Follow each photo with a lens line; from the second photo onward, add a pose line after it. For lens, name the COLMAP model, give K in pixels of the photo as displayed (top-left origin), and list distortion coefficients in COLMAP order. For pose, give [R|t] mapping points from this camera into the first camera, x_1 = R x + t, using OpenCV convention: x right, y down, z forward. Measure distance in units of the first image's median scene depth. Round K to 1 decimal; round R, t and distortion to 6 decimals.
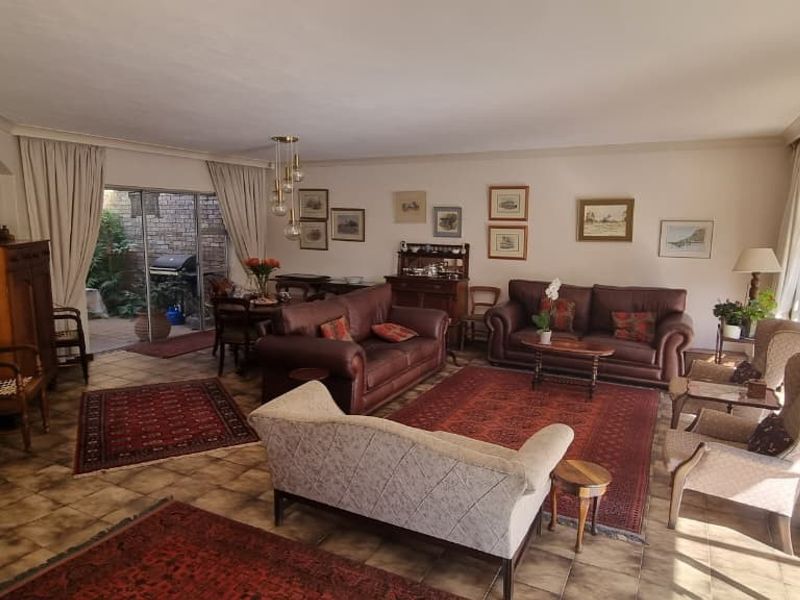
lens RADIAL K [[537.6, 0, 400.0], [0, 537.6, 303.1], [0, 0, 1]] dist [0.007294, -0.005147]
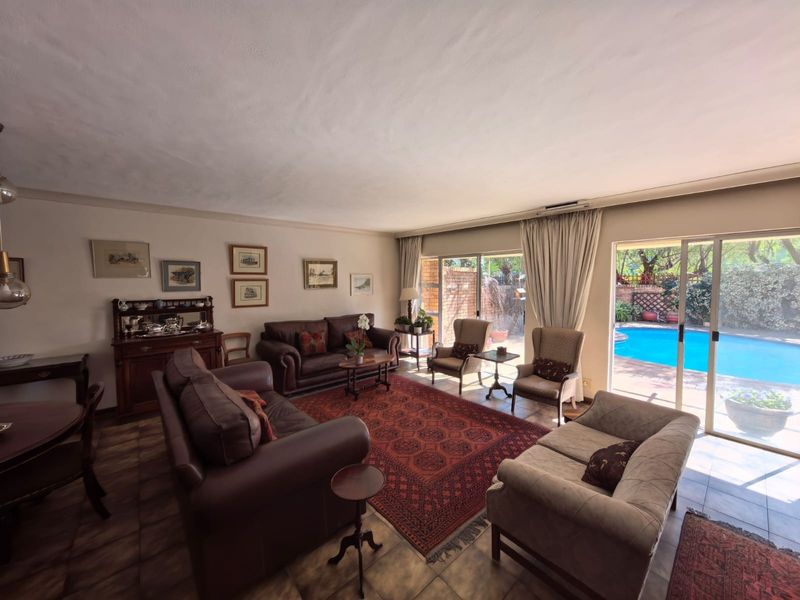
lens RADIAL K [[312.1, 0, 396.2], [0, 312.1, 294.7], [0, 0, 1]] dist [0.015066, 0.001075]
pose [[0.363736, -0.063397, 0.929342, -0.331098], [0.143298, 0.989614, 0.011423, -0.072703], [-0.920414, 0.129017, 0.369043, 0.464913]]
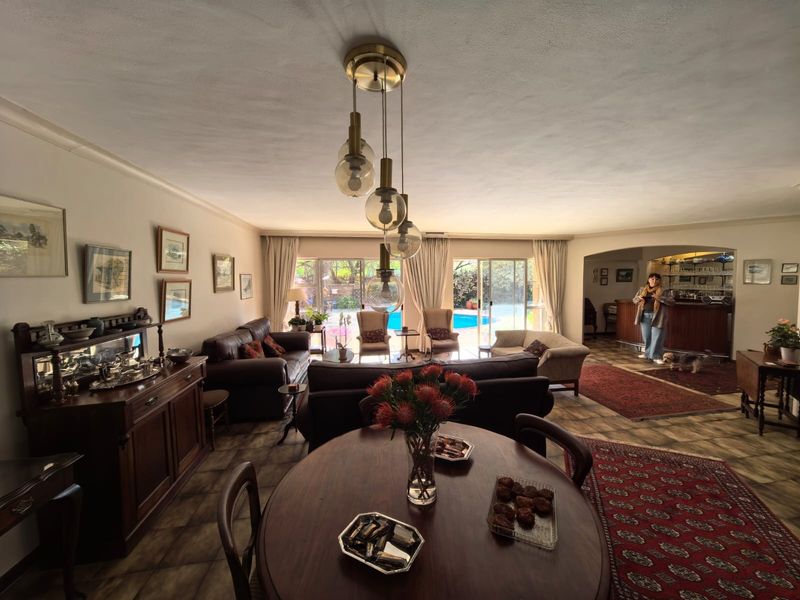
lens RADIAL K [[312.1, 0, 400.1], [0, 312.1, 295.2], [0, 0, 1]] dist [0.015066, 0.001075]
pose [[-0.591035, -0.052027, 0.804966, -0.378611], [0.118001, 0.981606, 0.150084, -0.154467], [-0.797968, 0.183692, -0.574025, 1.027759]]
